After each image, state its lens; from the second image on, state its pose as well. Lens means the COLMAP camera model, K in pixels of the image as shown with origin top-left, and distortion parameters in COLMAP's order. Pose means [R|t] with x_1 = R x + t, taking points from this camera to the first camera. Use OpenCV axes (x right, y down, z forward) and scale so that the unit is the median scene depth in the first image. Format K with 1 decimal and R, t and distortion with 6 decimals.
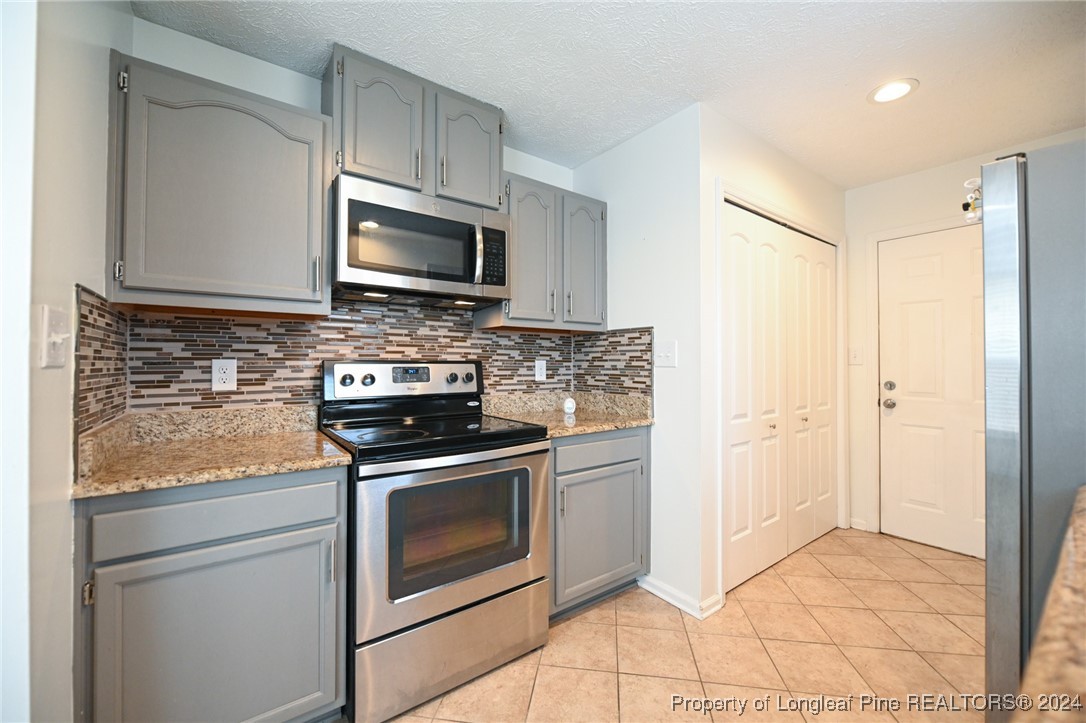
lens RADIAL K [[430.4, 0, 543.6], [0, 430.4, 355.6], [0, 0, 1]] dist [-0.008347, -0.000614]
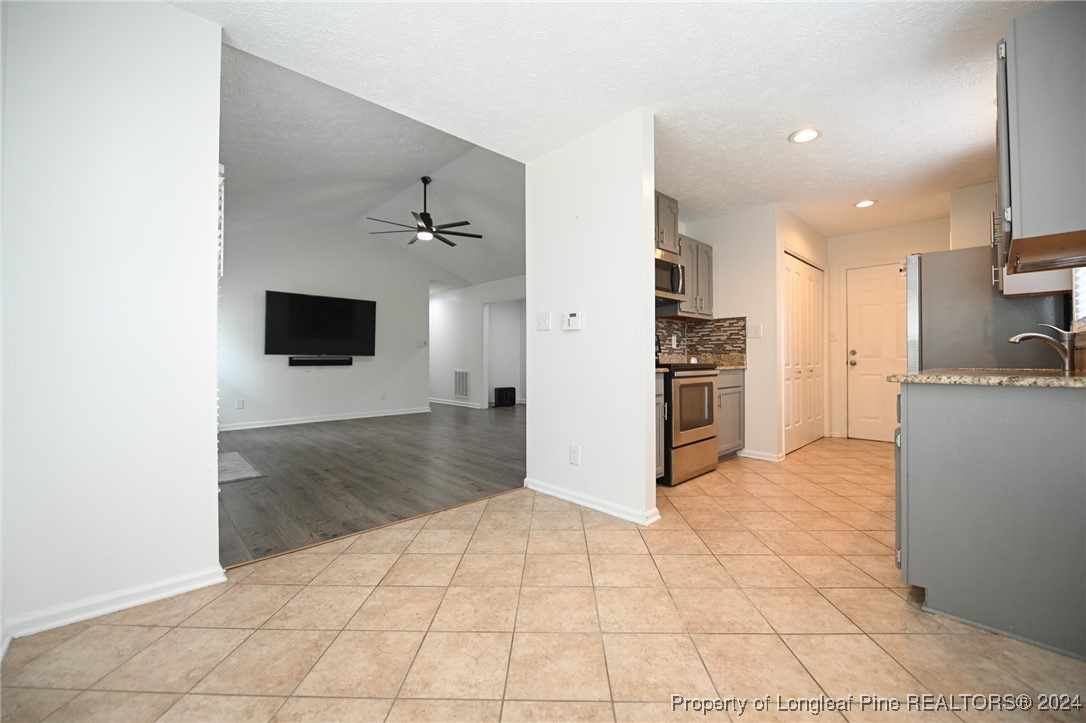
lens RADIAL K [[434.9, 0, 545.9], [0, 434.9, 356.0], [0, 0, 1]] dist [-0.007575, -0.000441]
pose [[0.991943, -0.002802, 0.126651, -0.824716], [0.001886, 0.999971, 0.007351, 0.085594], [-0.126668, -0.007053, 0.991920, -0.744526]]
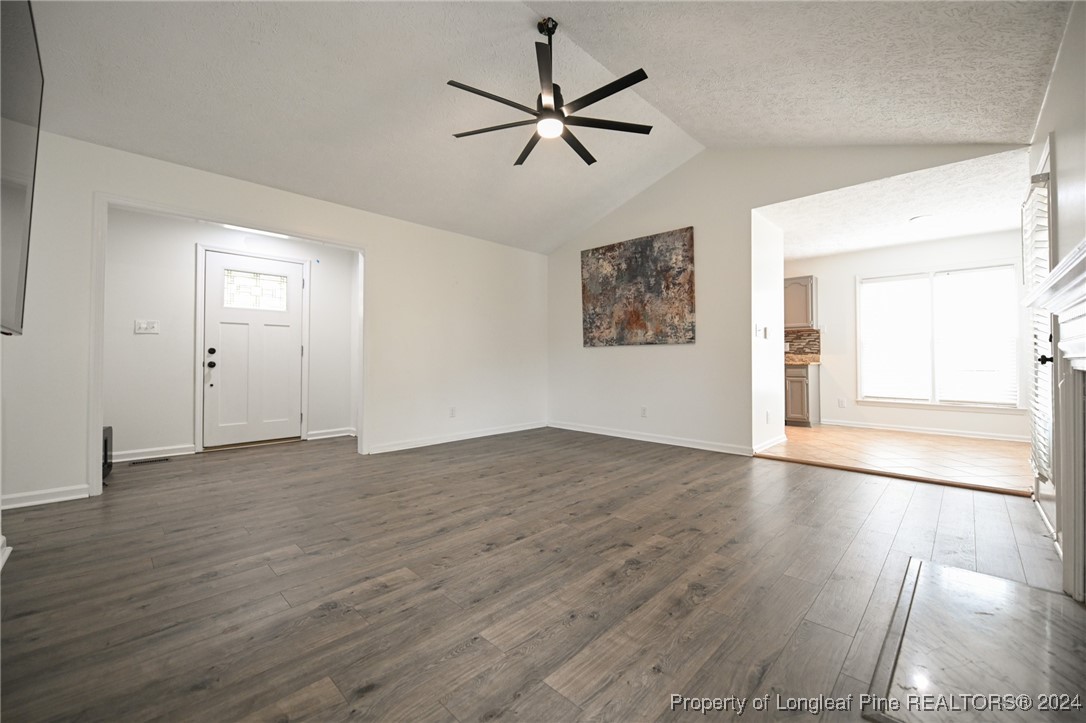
lens RADIAL K [[434.9, 0, 545.9], [0, 434.9, 356.0], [0, 0, 1]] dist [-0.007575, -0.000441]
pose [[-0.160703, 0.009525, 0.986957, -2.396144], [-0.013956, 0.999832, -0.011922, 0.138531], [-0.986904, -0.015690, -0.160543, 1.819638]]
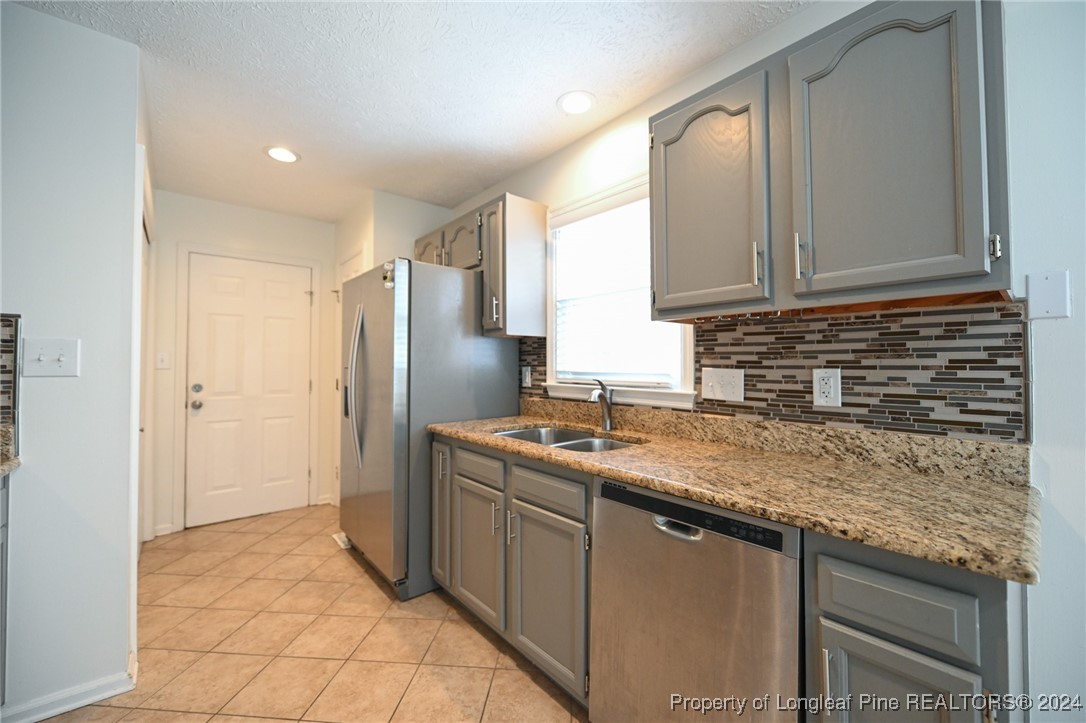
lens RADIAL K [[432.4, 0, 545.1], [0, 432.4, 355.4], [0, 0, 1]] dist [-0.009209, -0.000537]
pose [[-0.067202, 0.018609, 0.997566, -0.420891], [-0.014553, 0.999701, -0.019629, -0.005437], [-0.997633, -0.015836, -0.066911, 0.246323]]
